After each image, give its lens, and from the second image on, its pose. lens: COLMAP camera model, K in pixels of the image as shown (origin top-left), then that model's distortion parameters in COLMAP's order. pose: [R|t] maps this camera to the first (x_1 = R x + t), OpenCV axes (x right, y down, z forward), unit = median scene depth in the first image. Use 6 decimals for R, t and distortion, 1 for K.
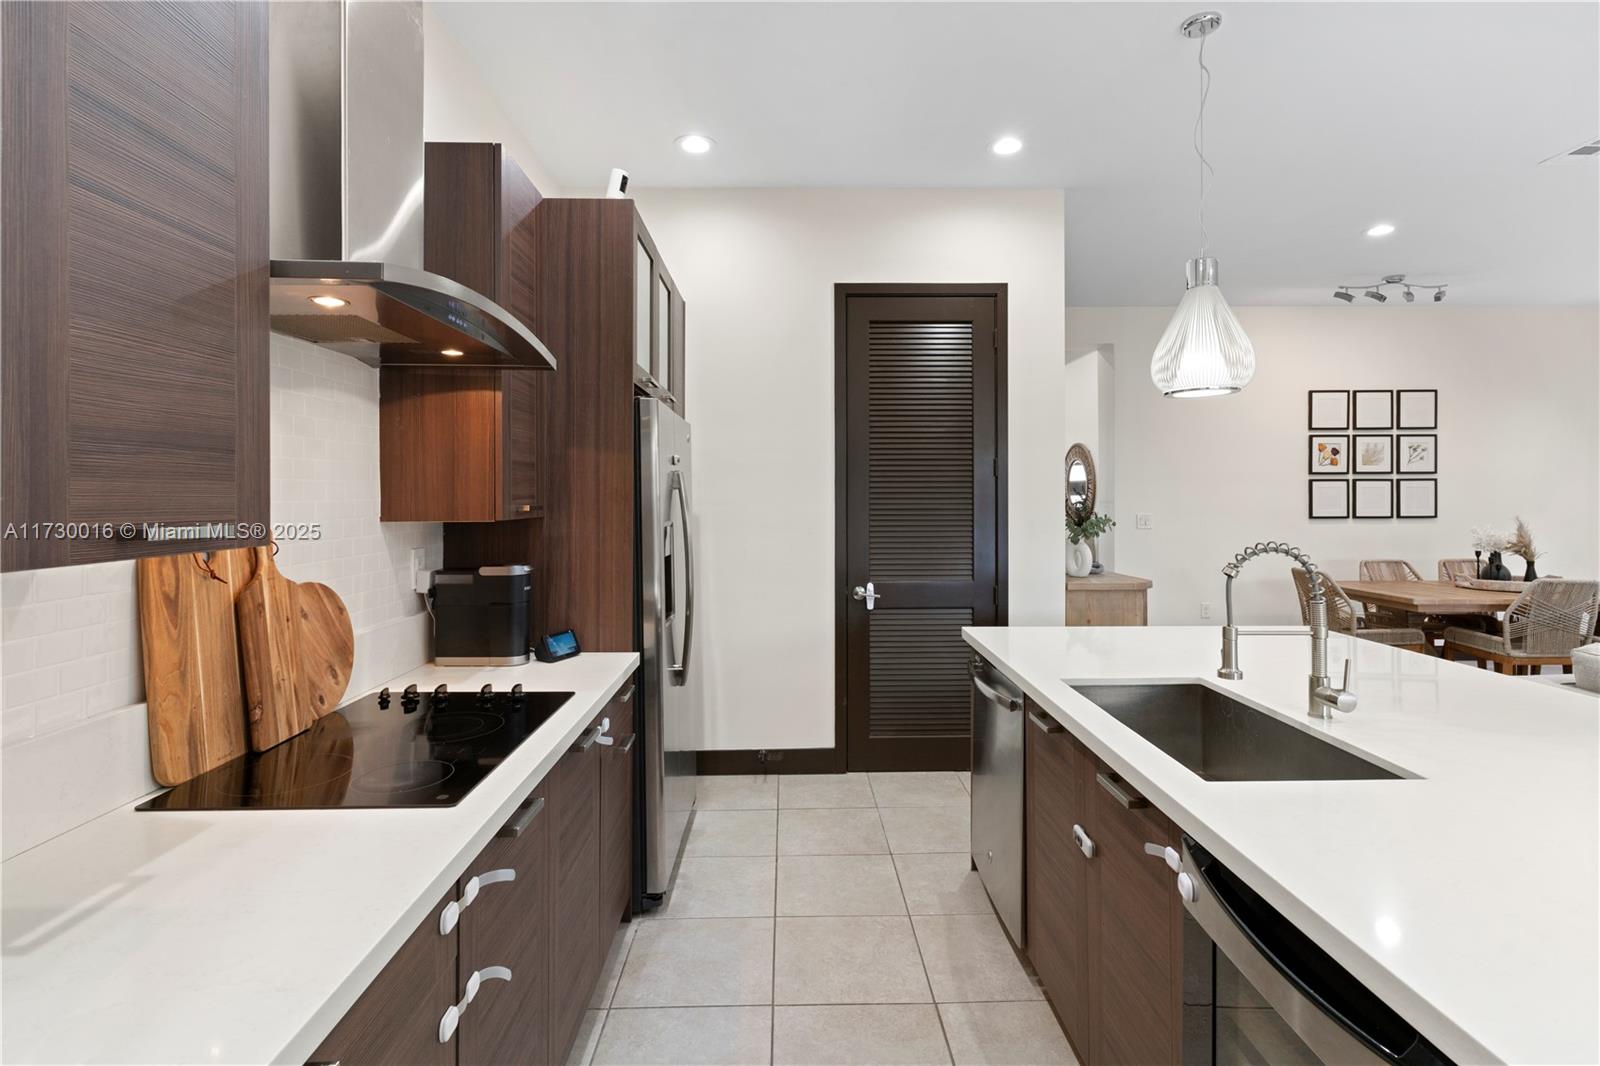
lens RADIAL K [[767.1, 0, 795.9], [0, 767.1, 496.3], [0, 0, 1]] dist [0.001762, -0.000252]
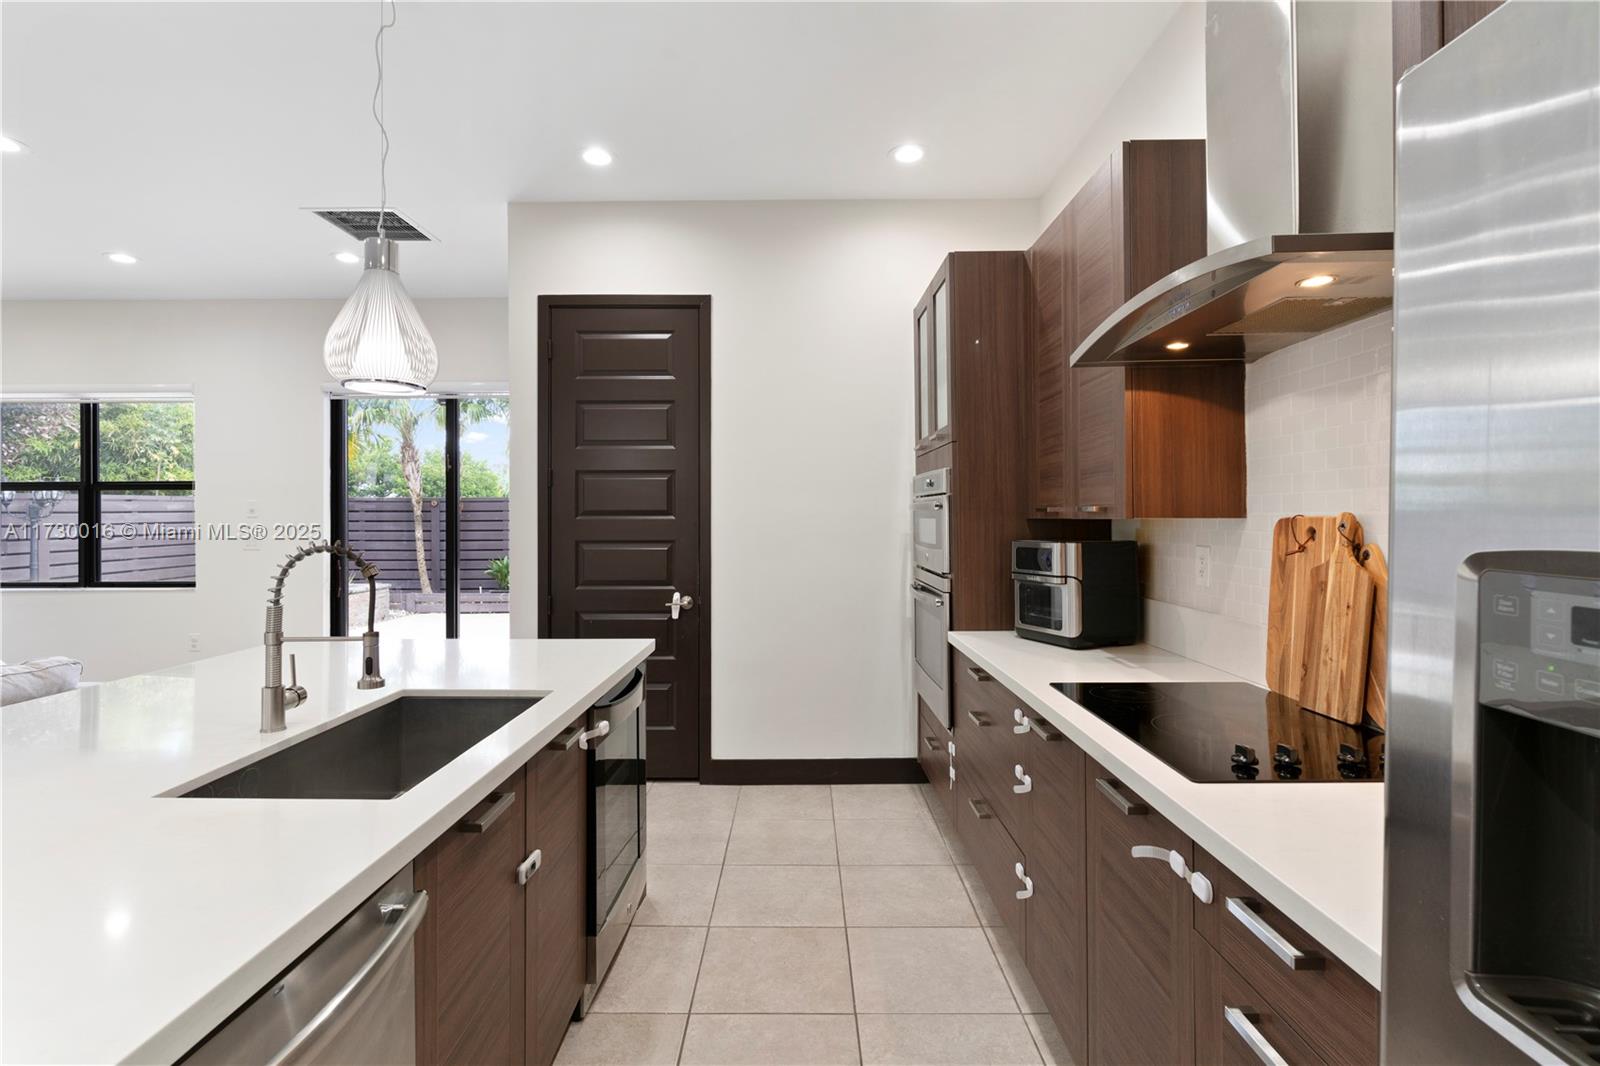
lens RADIAL K [[767.5, 0, 795.6], [0, 767.5, 511.9], [0, 0, 1]] dist [0.001711, 0.001054]
pose [[-0.999843, 0.008012, 0.015821, 0.010815], [0.007933, 0.999956, -0.005003, 0.009411], [-0.015860, -0.004877, -0.999862, 0.516543]]
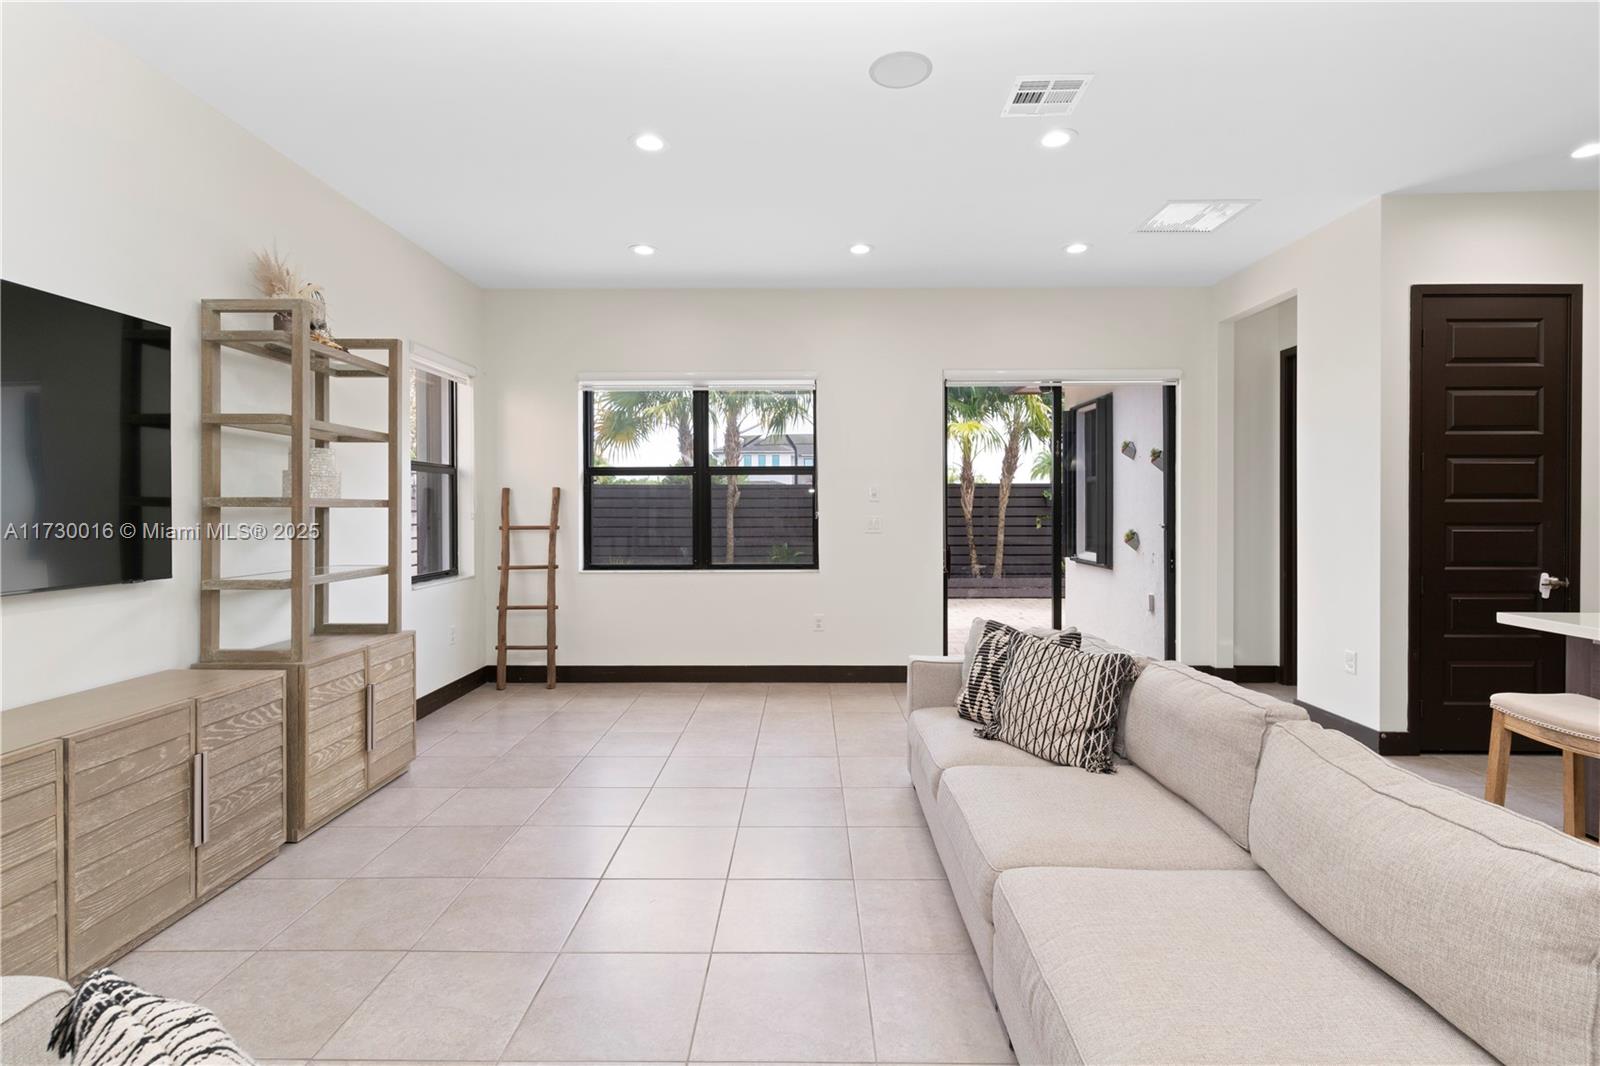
lens RADIAL K [[765.0, 0, 801.9], [0, 765.0, 510.6], [0, 0, 1]] dist [-0.000225, 0.000393]
pose [[-0.999776, 0.006095, 0.020255, 0.711179], [0.006222, 0.999961, 0.006193, 0.010923], [-0.020217, 0.006318, -0.999776, 0.550297]]
